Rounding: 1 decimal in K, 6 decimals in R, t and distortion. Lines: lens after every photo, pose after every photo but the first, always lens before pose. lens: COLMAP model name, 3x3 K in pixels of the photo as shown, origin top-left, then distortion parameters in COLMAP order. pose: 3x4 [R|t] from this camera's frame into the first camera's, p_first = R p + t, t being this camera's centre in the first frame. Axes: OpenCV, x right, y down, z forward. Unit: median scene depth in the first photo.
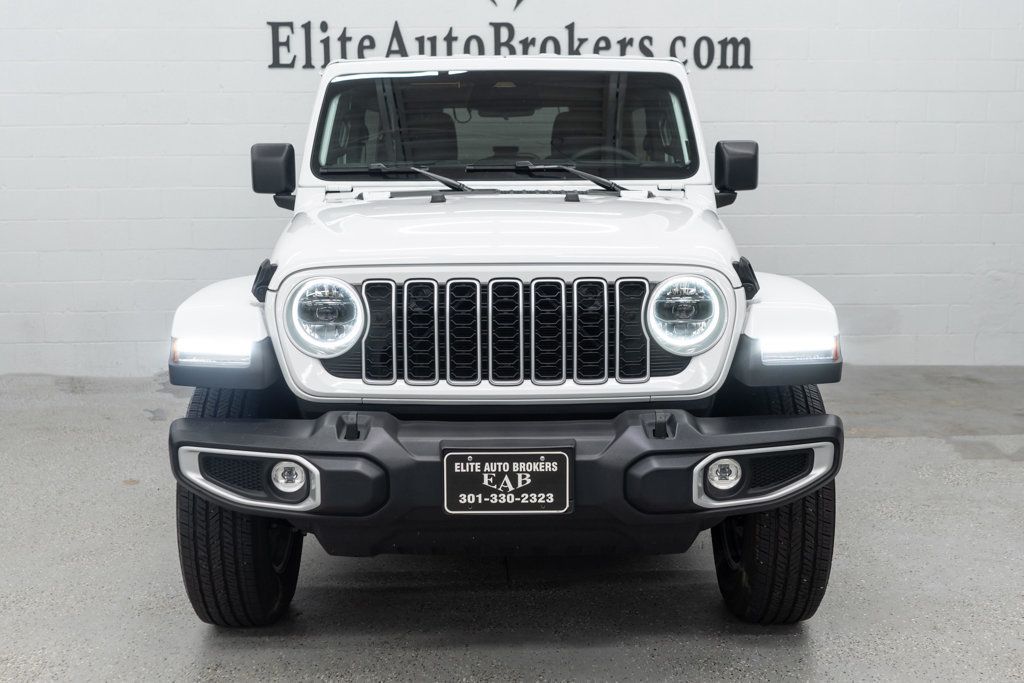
lens RADIAL K [[1206.4, 0, 512.0], [0, 1206.4, 341.5], [0, 0, 1]] dist [-0.013430, -0.029186]
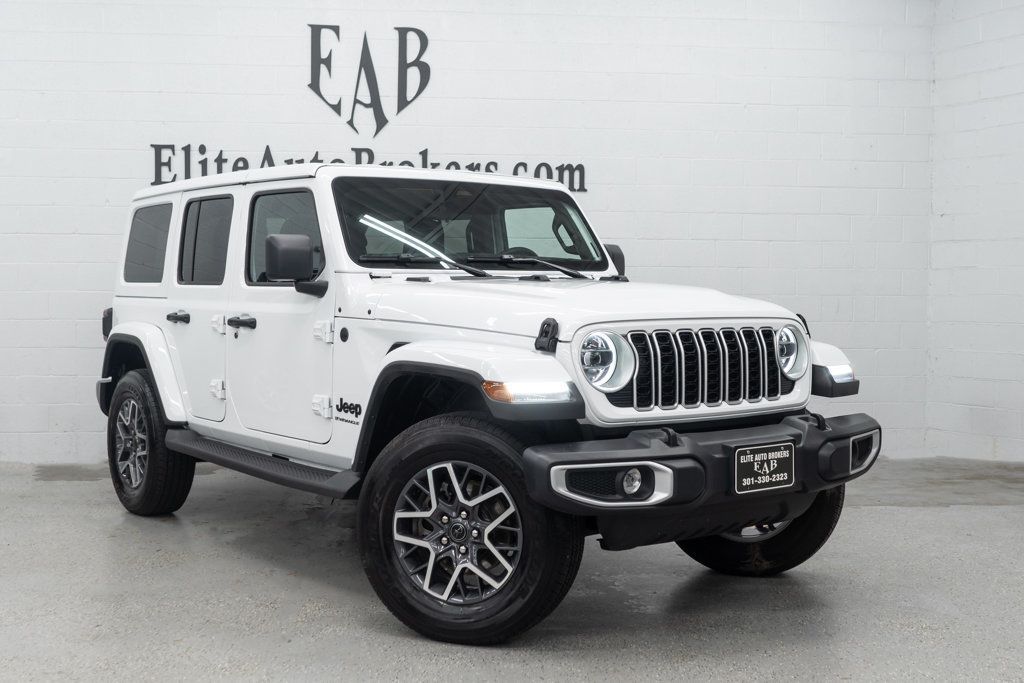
lens RADIAL K [[1206.4, 0, 512.0], [0, 1206.4, 341.5], [0, 0, 1]] dist [-0.013430, -0.029186]
pose [[0.798255, -0.020070, 0.601986, -1.083857], [0.086895, 0.992827, -0.082126, 0.060401], [-0.596019, 0.117867, 0.794272, 0.040030]]
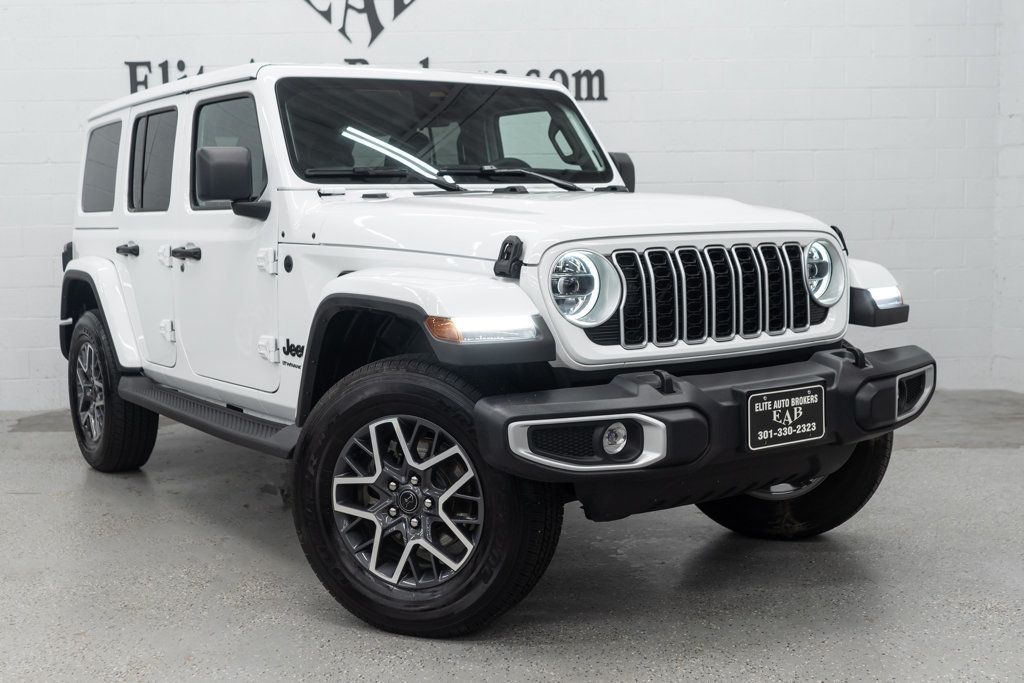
lens RADIAL K [[1206.4, 0, 512.0], [0, 1206.4, 341.5], [0, 0, 1]] dist [-0.013430, -0.029186]
pose [[0.826252, -0.069972, 0.558937, -0.843240], [0.104754, 0.994033, -0.030412, 0.053949], [-0.553474, 0.083678, 0.828652, 0.199799]]
